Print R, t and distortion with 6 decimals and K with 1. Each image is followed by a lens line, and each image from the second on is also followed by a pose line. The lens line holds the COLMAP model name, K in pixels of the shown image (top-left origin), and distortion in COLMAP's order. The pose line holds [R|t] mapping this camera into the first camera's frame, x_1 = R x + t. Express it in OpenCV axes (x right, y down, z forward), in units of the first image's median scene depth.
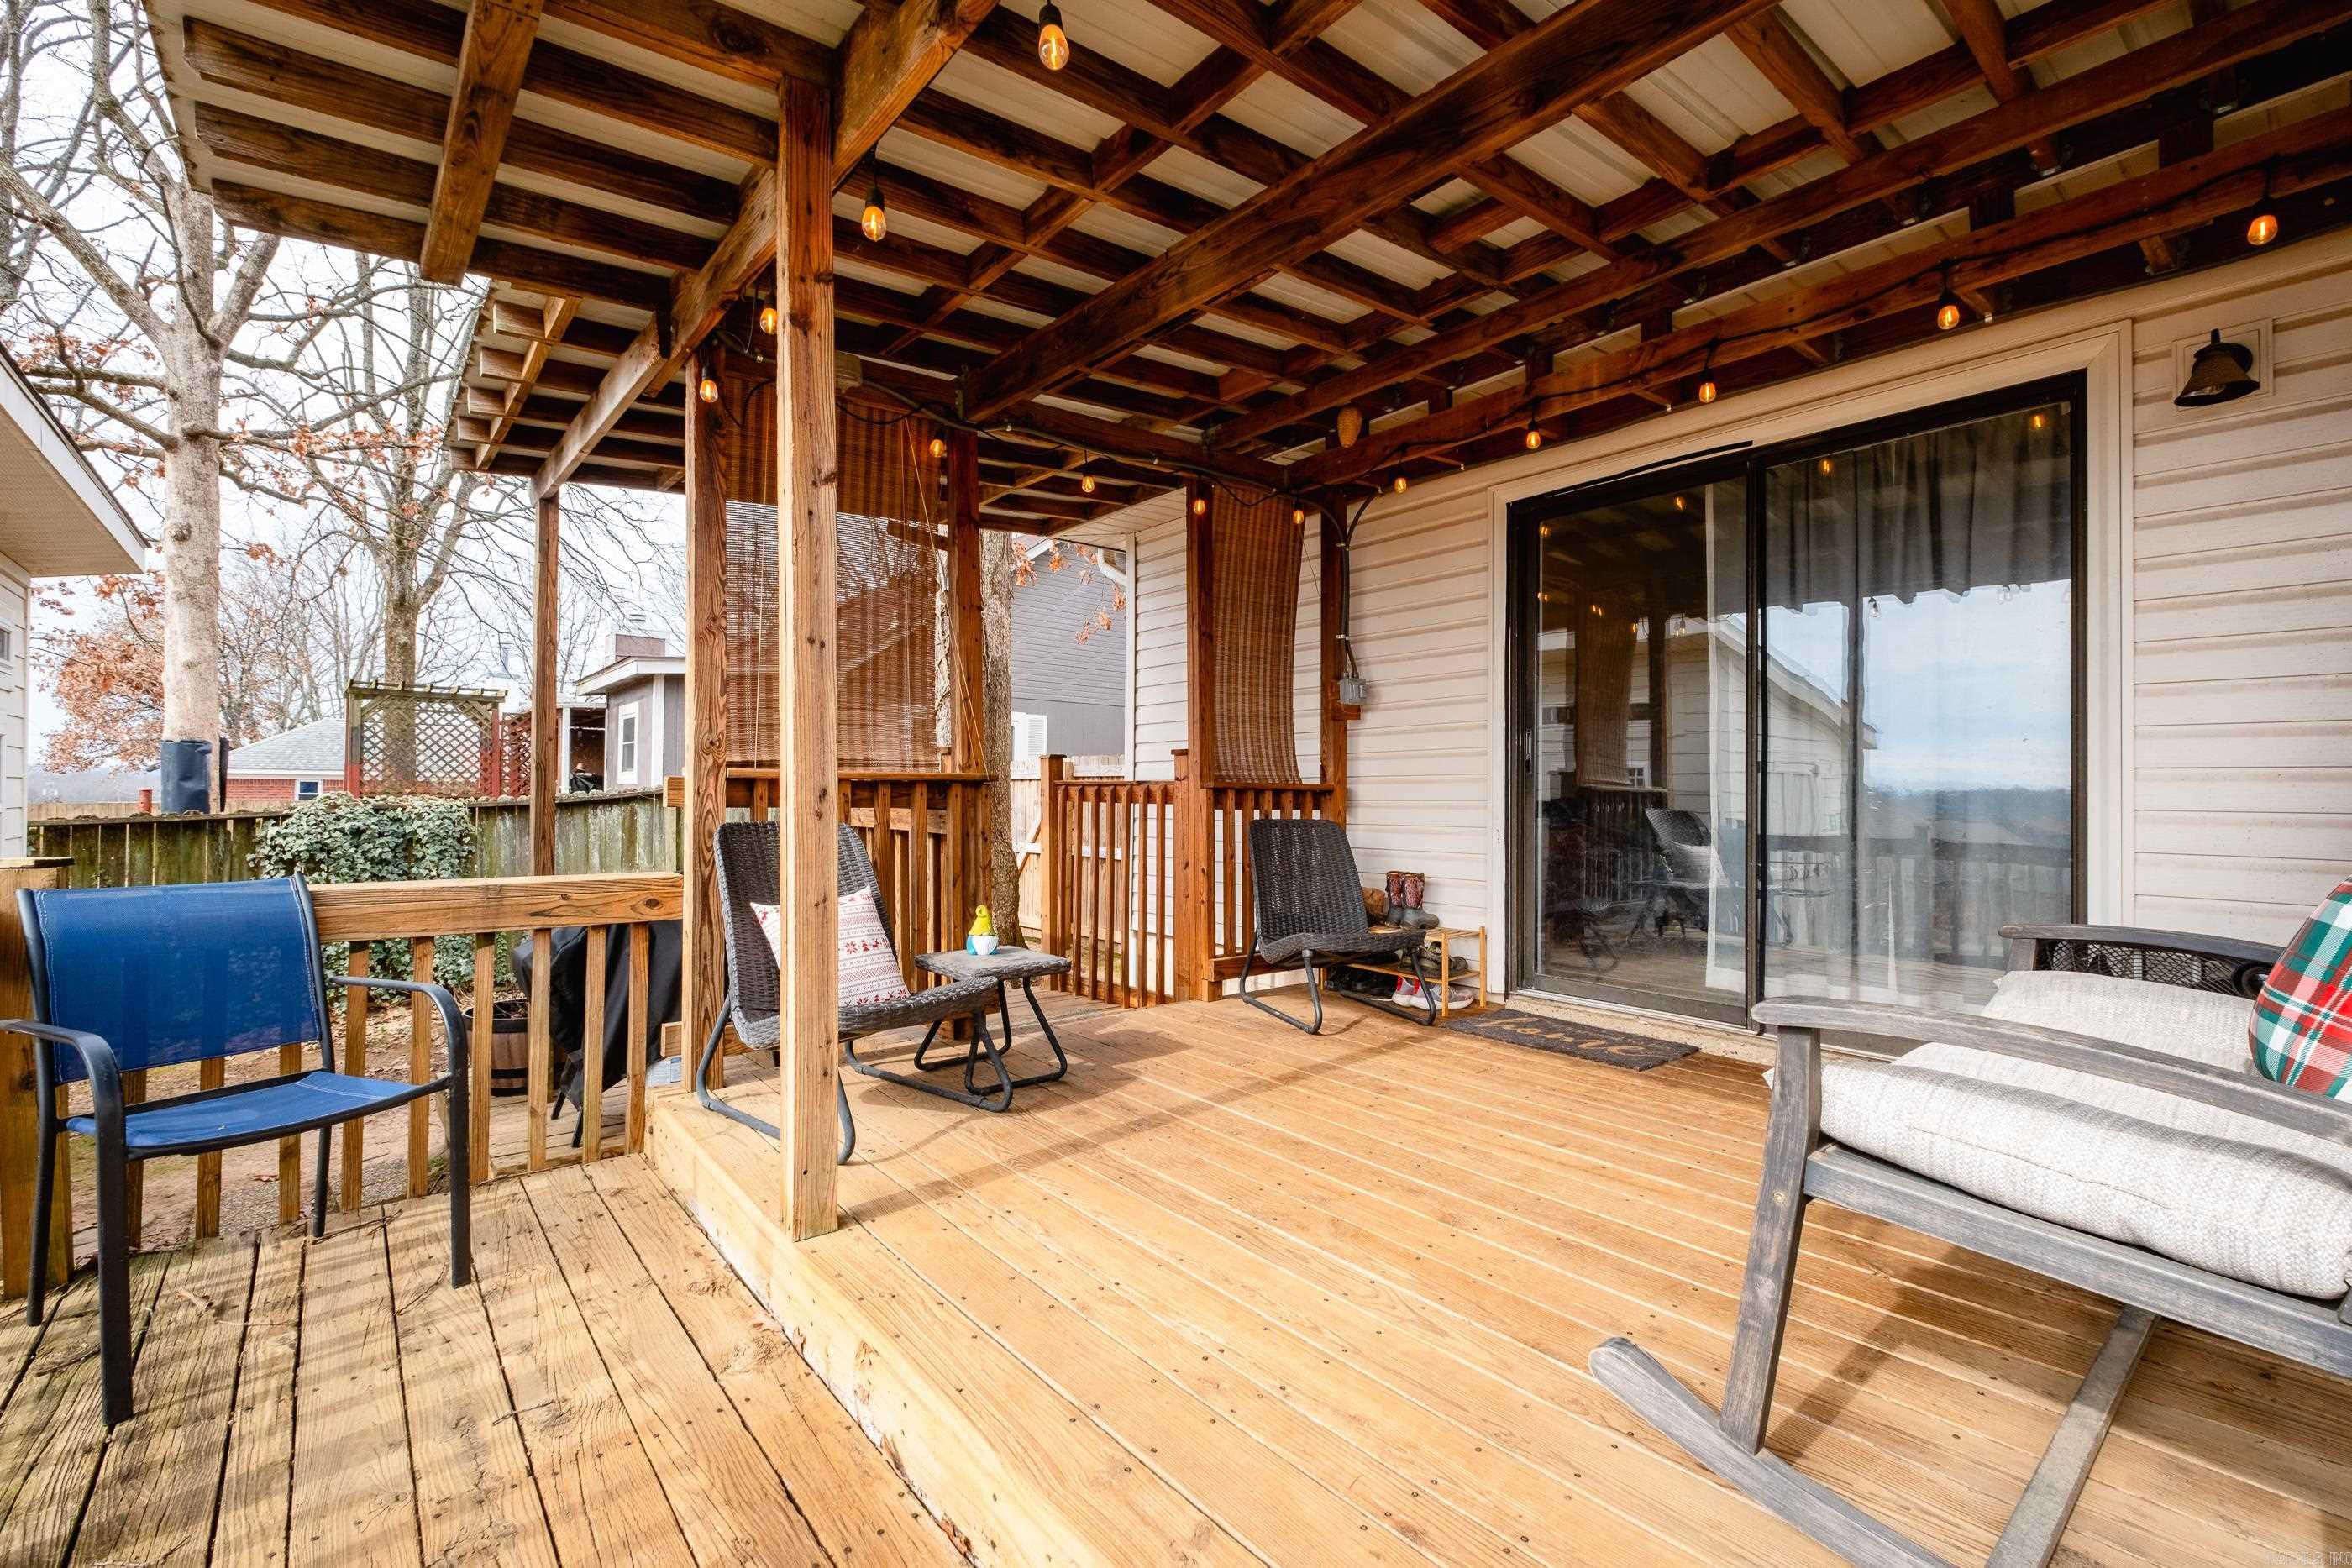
lens RADIAL K [[989.4, 0, 1171.5], [0, 989.4, 779.3], [0, 0, 1]] dist [-0.000987, -0.000126]
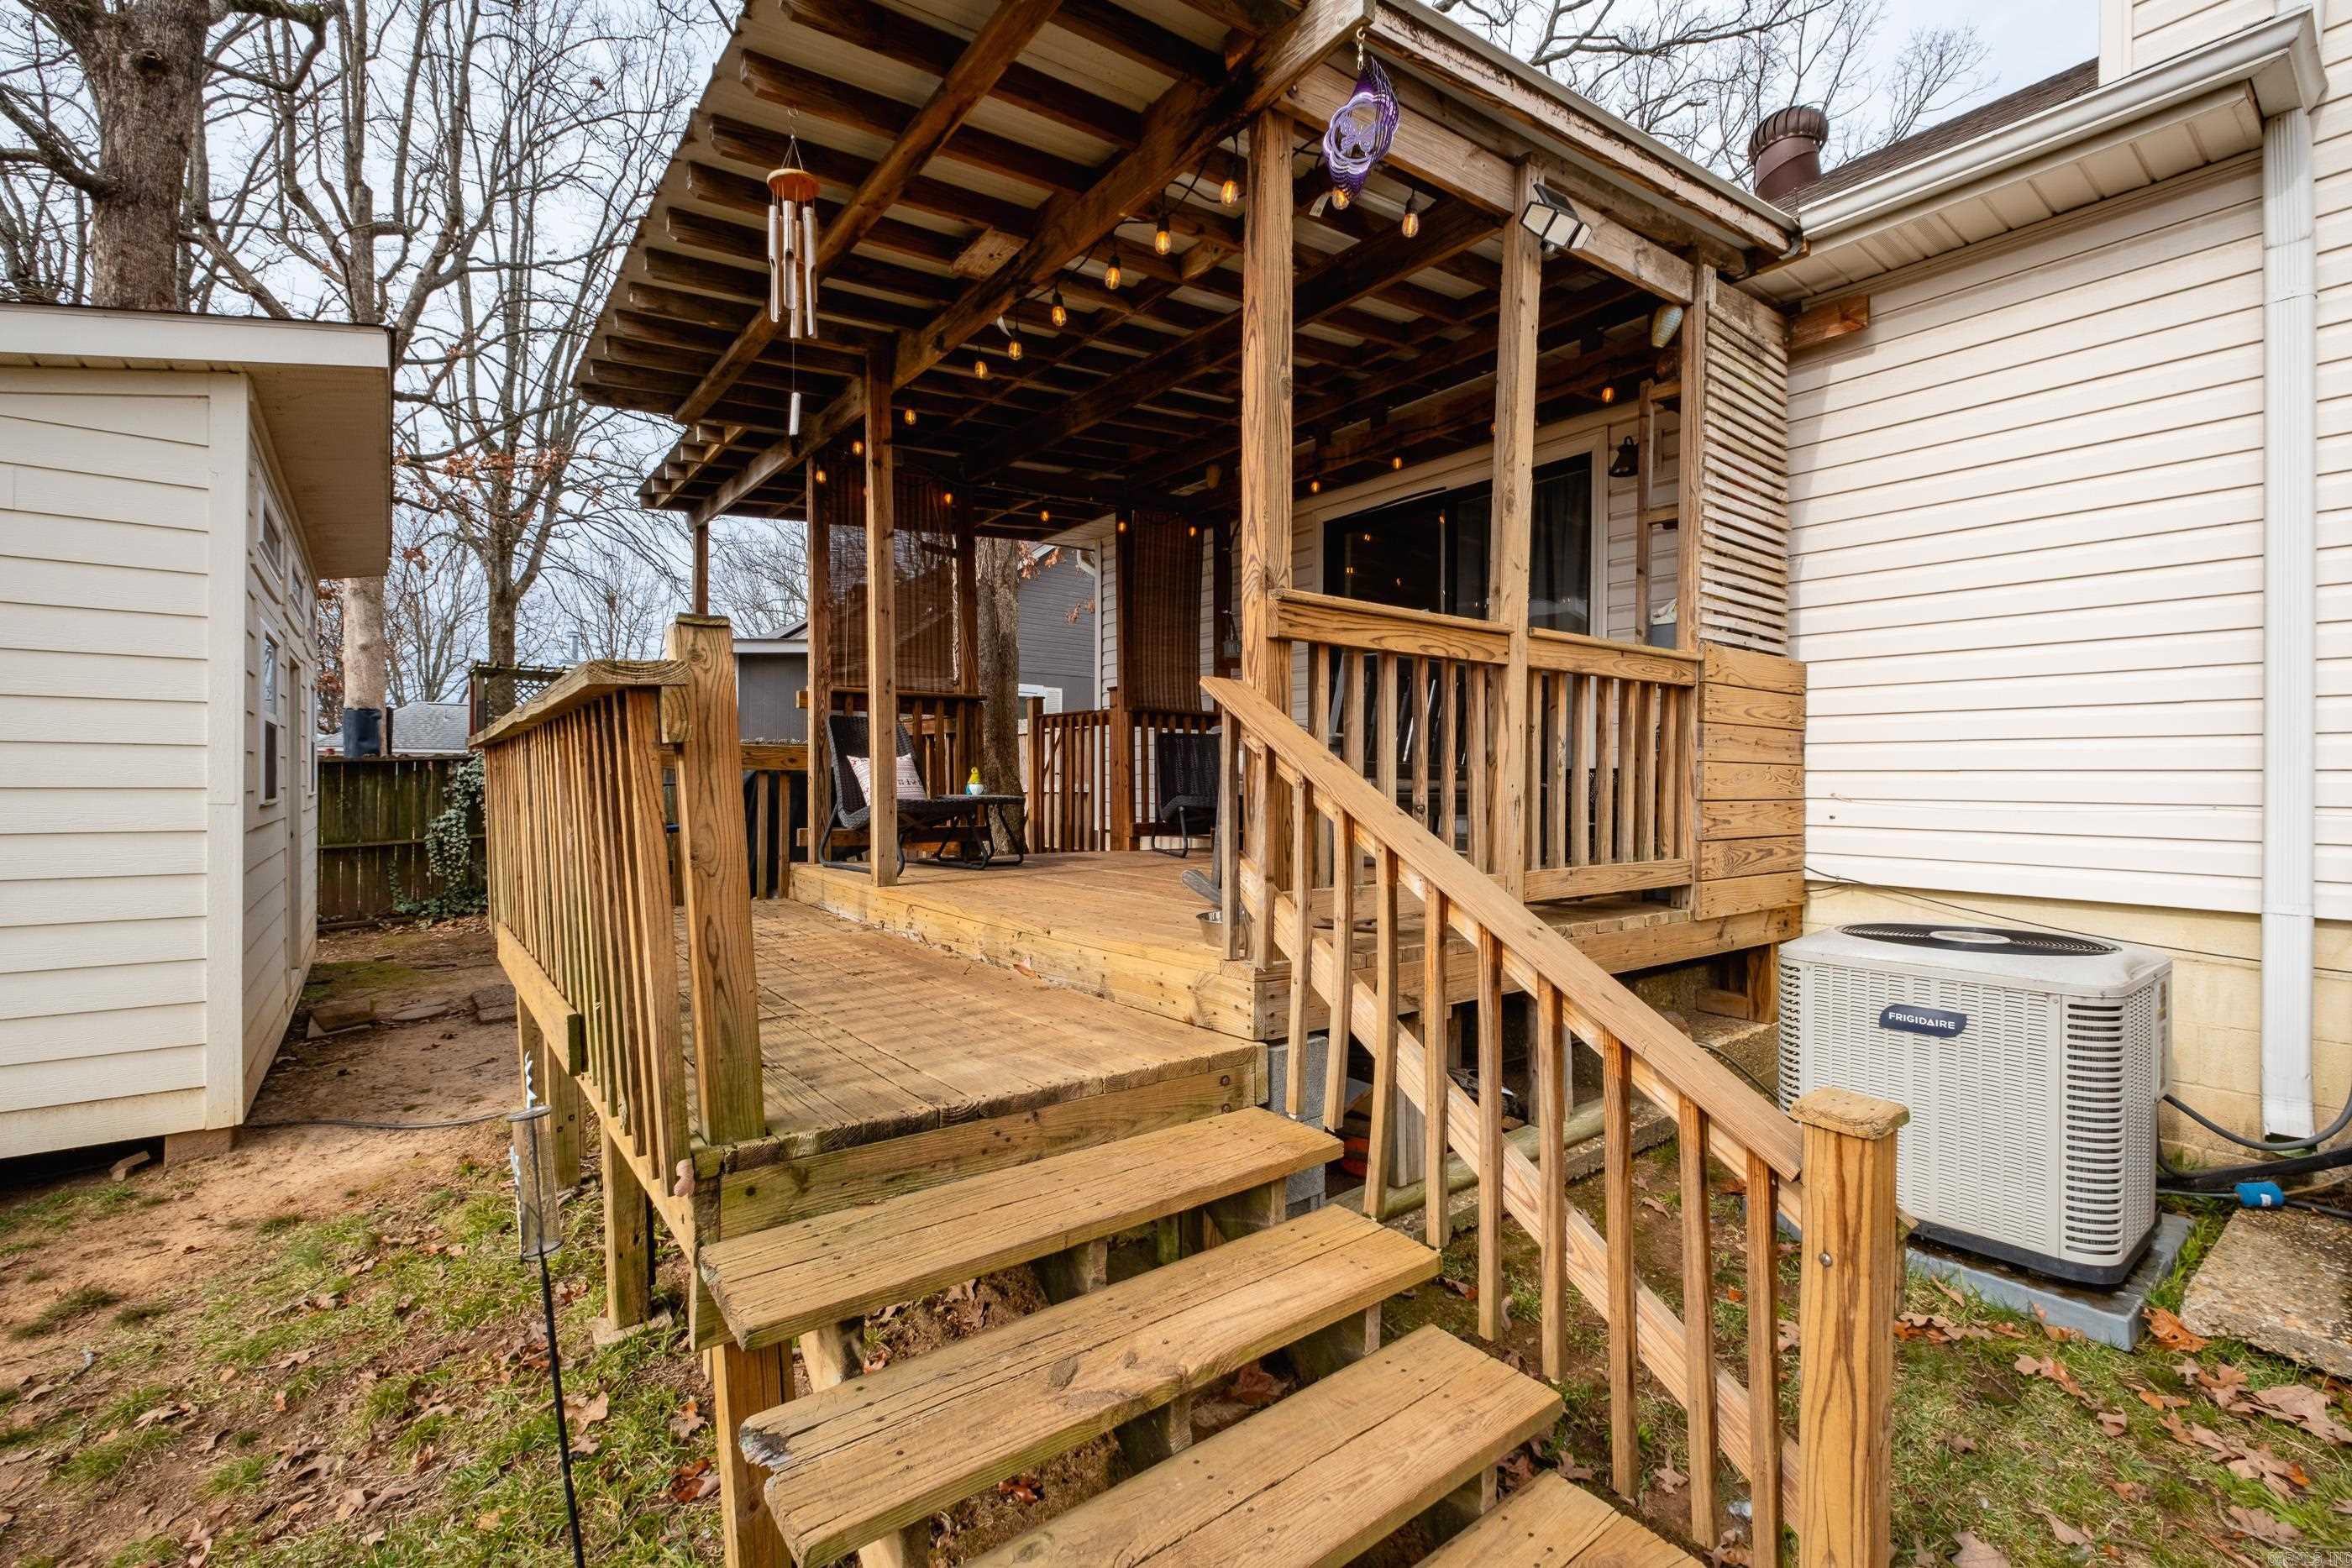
lens RADIAL K [[1011.4, 0, 1176.0], [0, 1011.4, 784.0], [0, 0, 1]] dist [0.005148, -0.000098]
pose [[0.999255, -0.003765, -0.038421, 0.163660], [0.004338, 0.999881, 0.014838, 0.095281], [0.038360, -0.014993, 0.999151, -0.544558]]
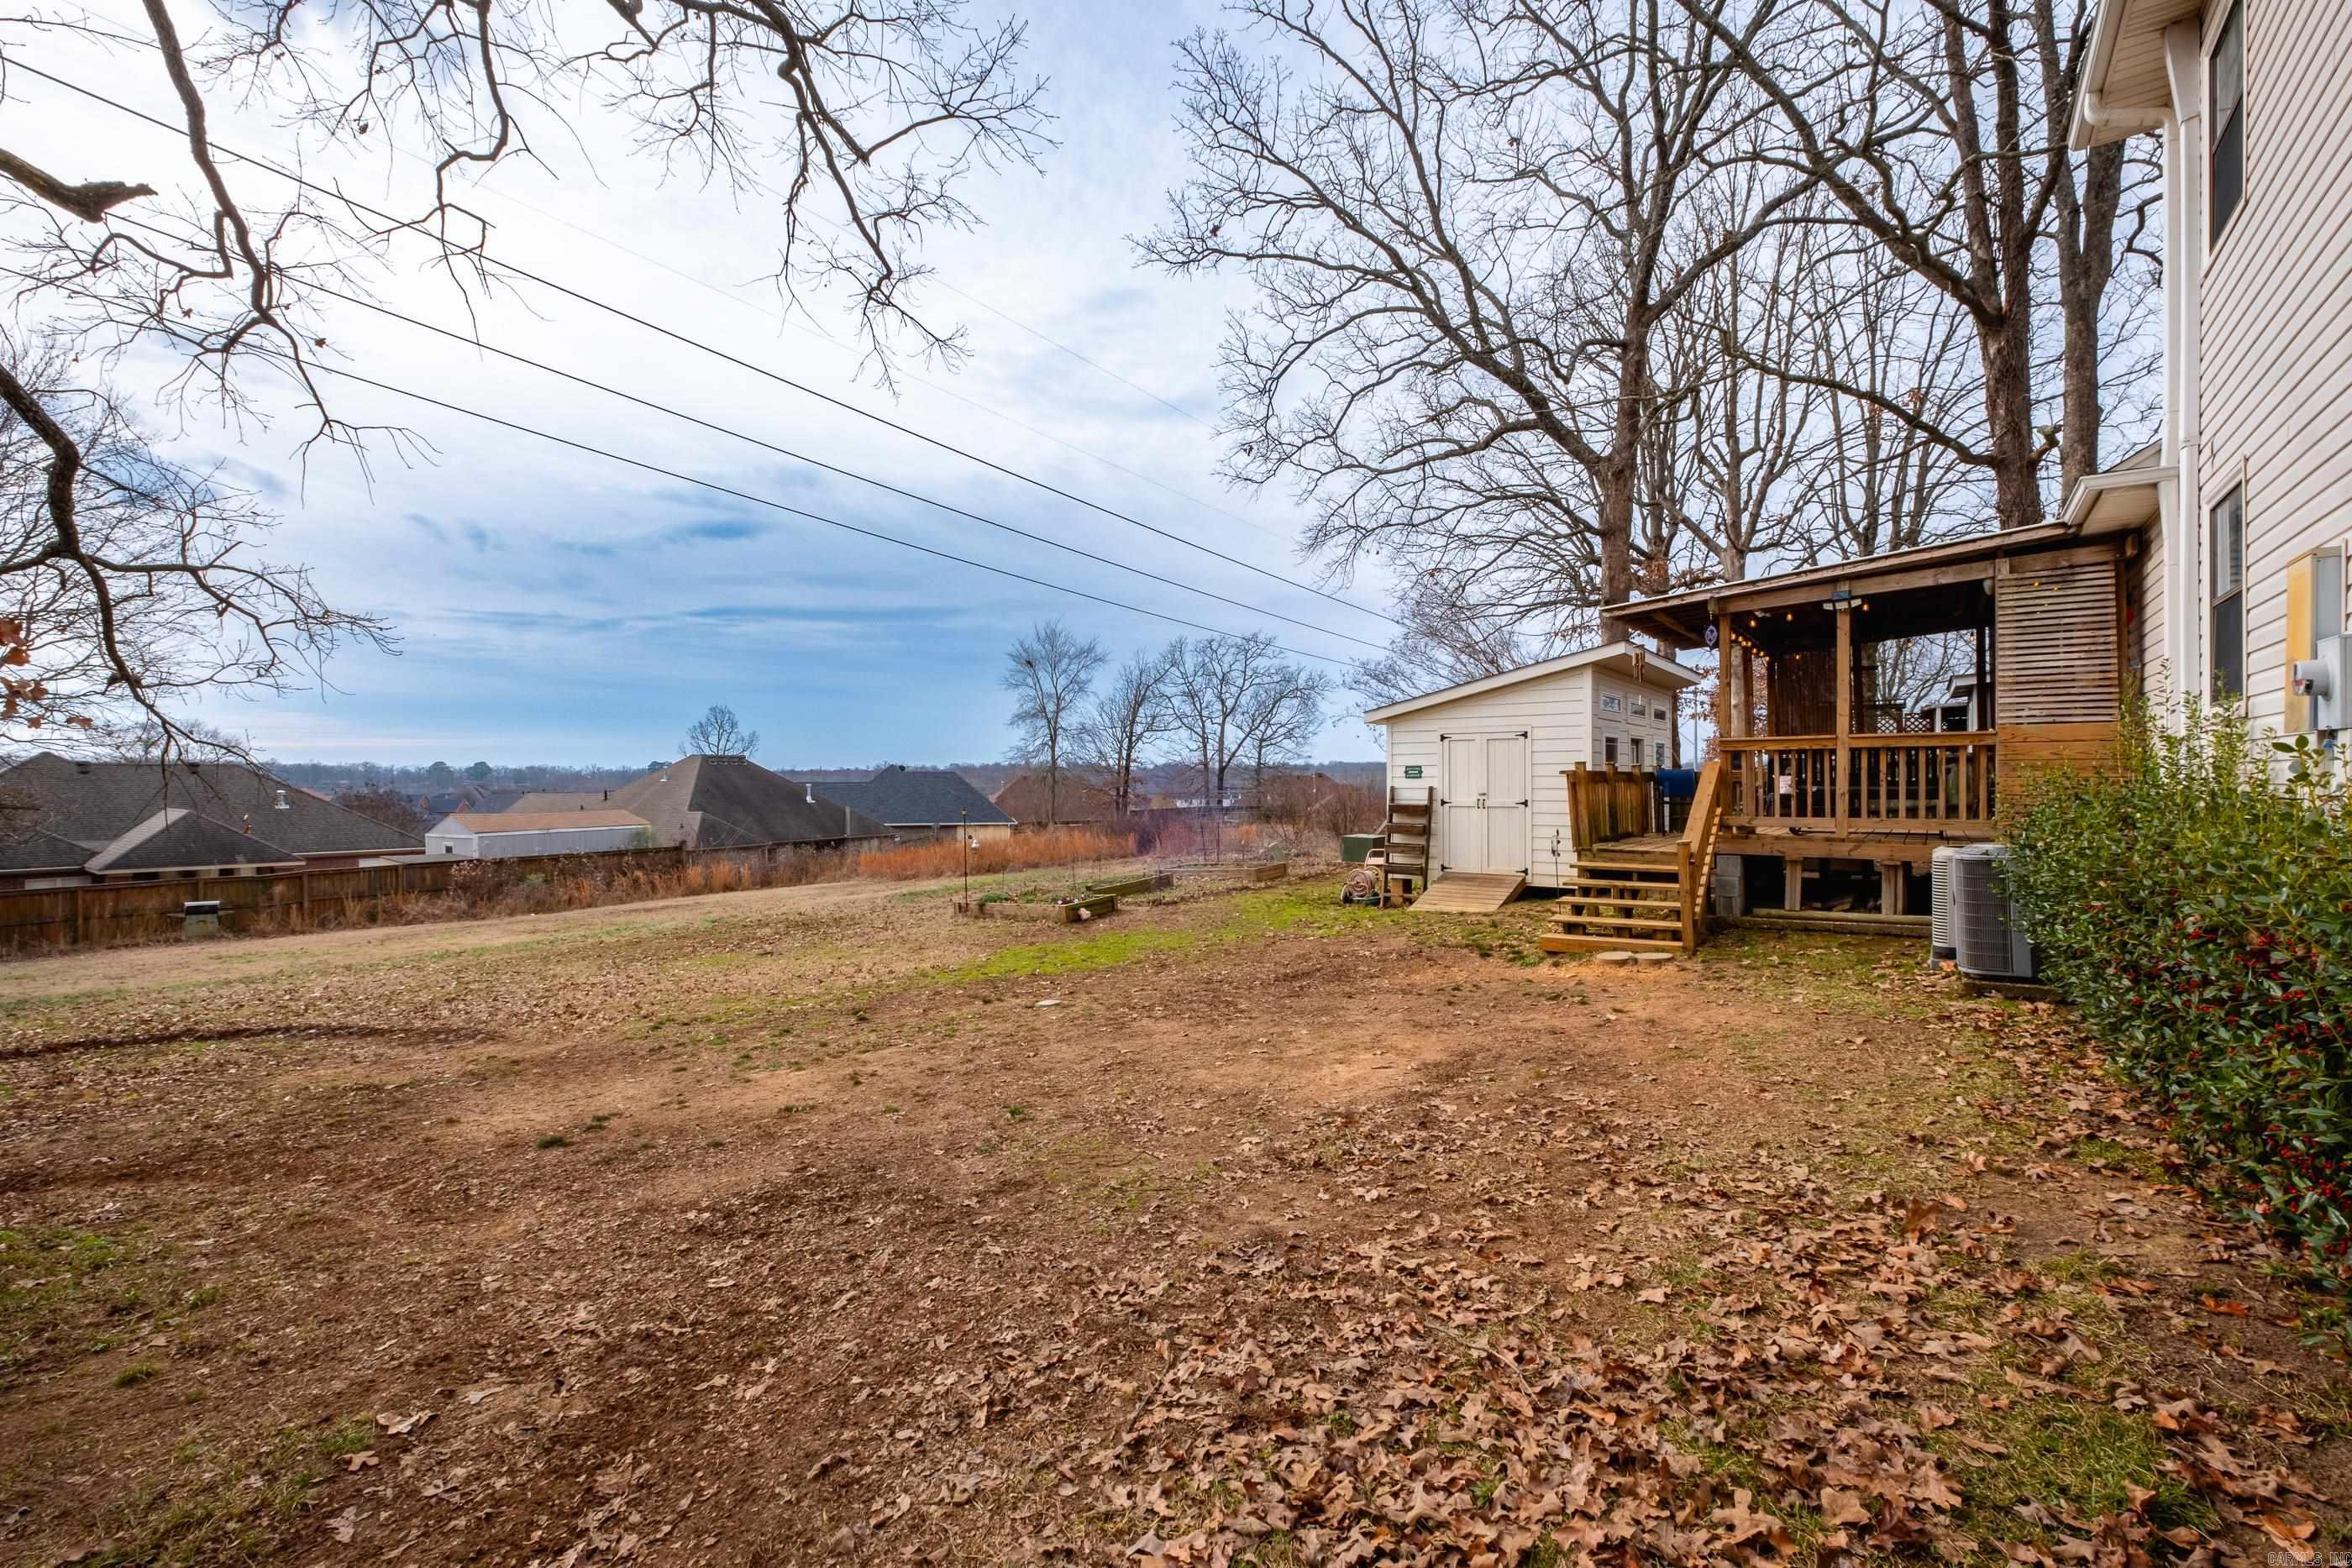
lens RADIAL K [[1011.4, 0, 1176.0], [0, 1011.4, 784.0], [0, 0, 1]] dist [0.005148, -0.000098]
pose [[0.226949, -0.006847, -0.973883, 2.094220], [0.020350, 0.999790, -0.002286, 0.074901], [0.973694, -0.019300, 0.227041, -1.639726]]
